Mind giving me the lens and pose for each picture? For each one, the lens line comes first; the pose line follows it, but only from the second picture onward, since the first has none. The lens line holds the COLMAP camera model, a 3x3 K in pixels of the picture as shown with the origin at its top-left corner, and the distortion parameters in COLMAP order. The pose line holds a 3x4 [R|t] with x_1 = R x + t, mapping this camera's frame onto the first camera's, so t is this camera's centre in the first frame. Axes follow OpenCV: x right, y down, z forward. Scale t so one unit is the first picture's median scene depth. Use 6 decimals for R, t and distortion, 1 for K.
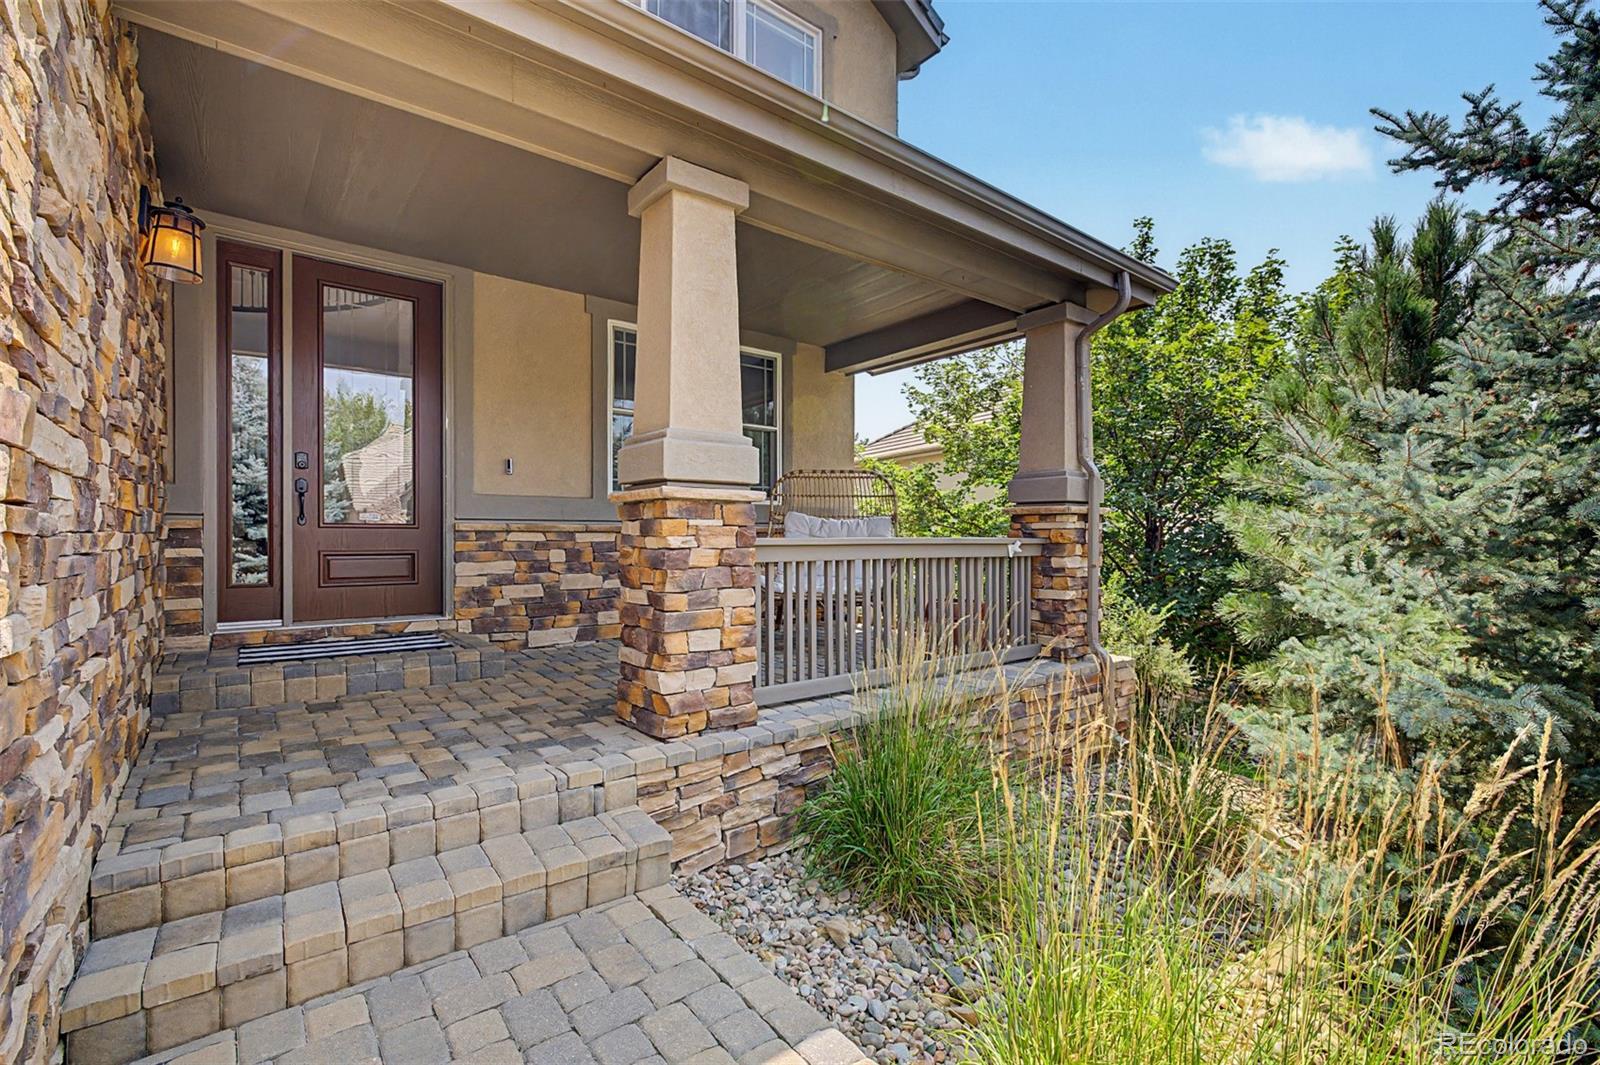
lens RADIAL K [[723.3, 0, 801.7], [0, 723.3, 536.9], [0, 0, 1]] dist [0.001309, 0.000152]
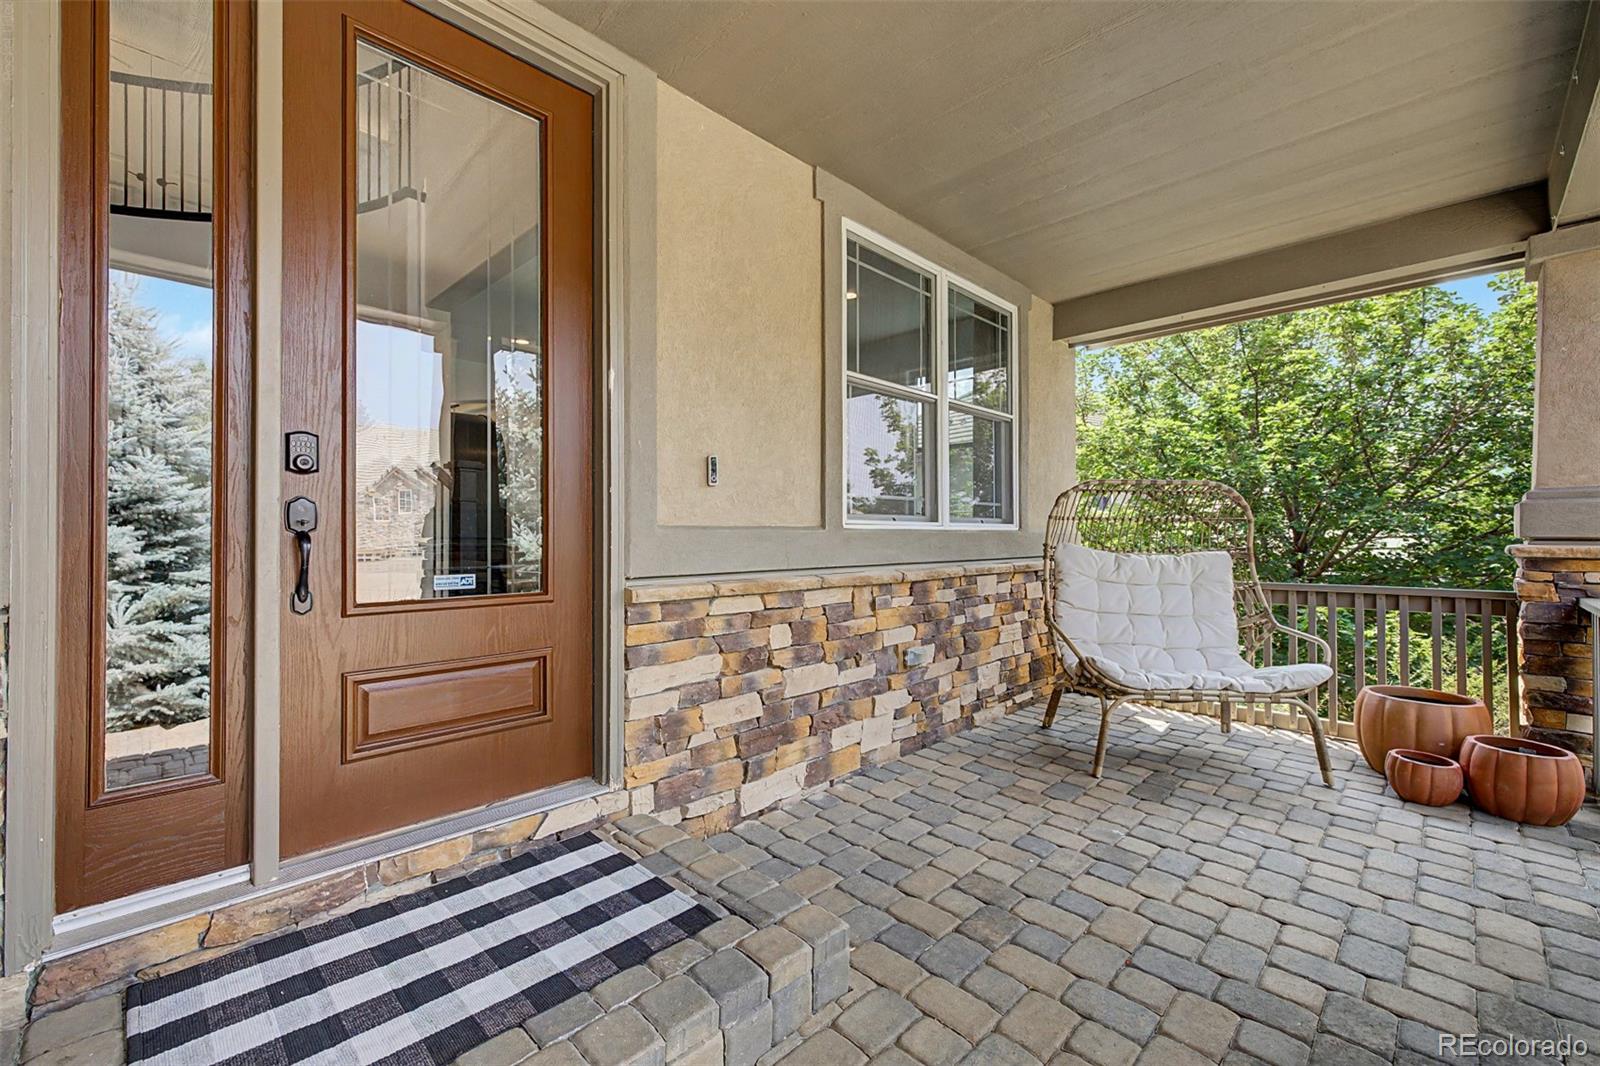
lens RADIAL K [[681.6, 0, 799.0], [0, 681.6, 529.4], [0, 0, 1]] dist [0.007949, -0.001503]
pose [[0.992787, 0.000054, 0.119893, -0.401673], [0.001161, 0.999949, -0.010071, -0.050729], [-0.119887, 0.010137, 0.992736, 0.512524]]
